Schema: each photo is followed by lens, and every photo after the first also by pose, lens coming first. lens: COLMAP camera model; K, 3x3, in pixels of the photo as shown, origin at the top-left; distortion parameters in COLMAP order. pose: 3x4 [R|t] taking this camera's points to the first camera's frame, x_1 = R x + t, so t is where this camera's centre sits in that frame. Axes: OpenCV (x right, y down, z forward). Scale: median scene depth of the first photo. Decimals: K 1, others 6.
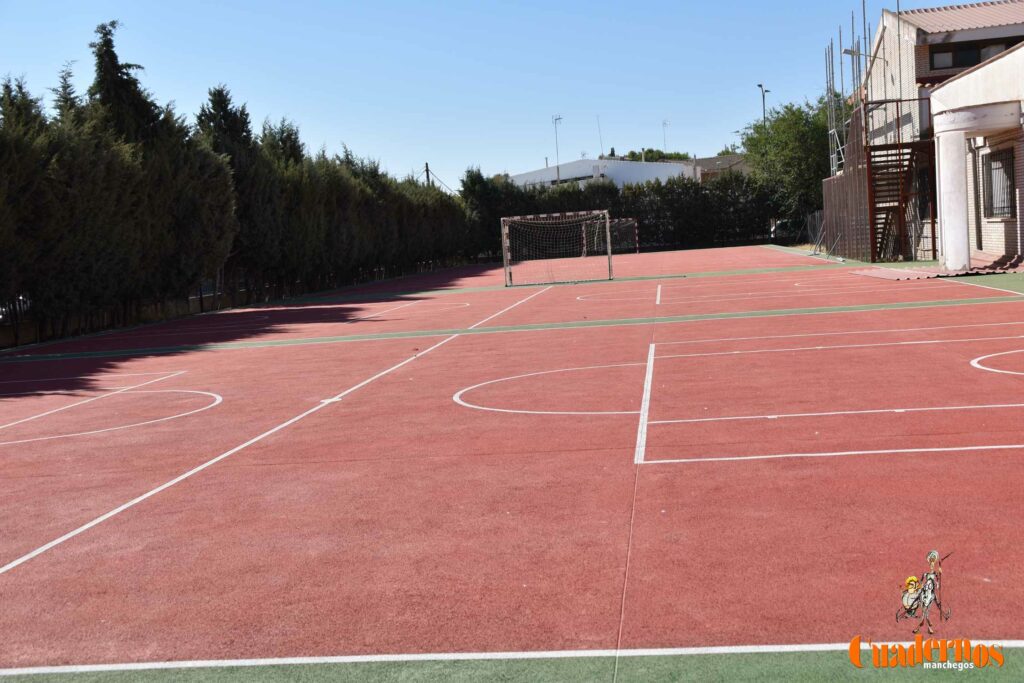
lens RADIAL K [[1229.3, 0, 487.7], [0, 1229.3, 340.8], [0, 0, 1]] dist [0.027214, 0.000000]
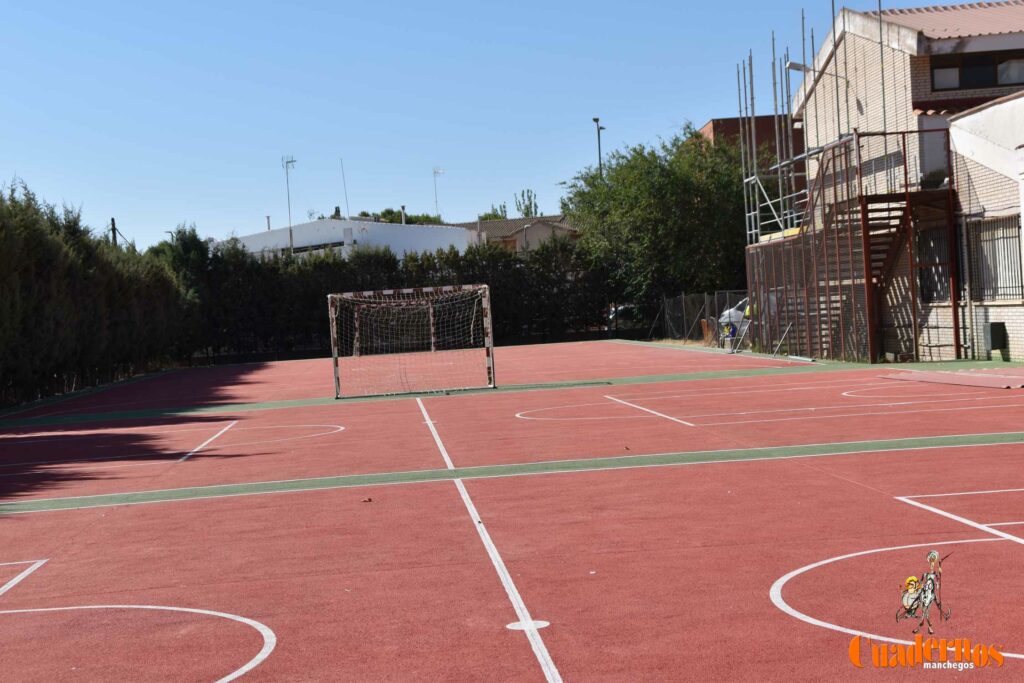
lens RADIAL K [[1698.3, 0, 479.1], [0, 1698.3, 317.0], [0, 0, 1]] dist [0.169437, 0.000000]
pose [[0.980409, 0.005414, 0.196896, -0.073364], [0.012720, 0.995795, -0.090719, -0.003879], [-0.196559, 0.091446, 0.976218, 0.083173]]
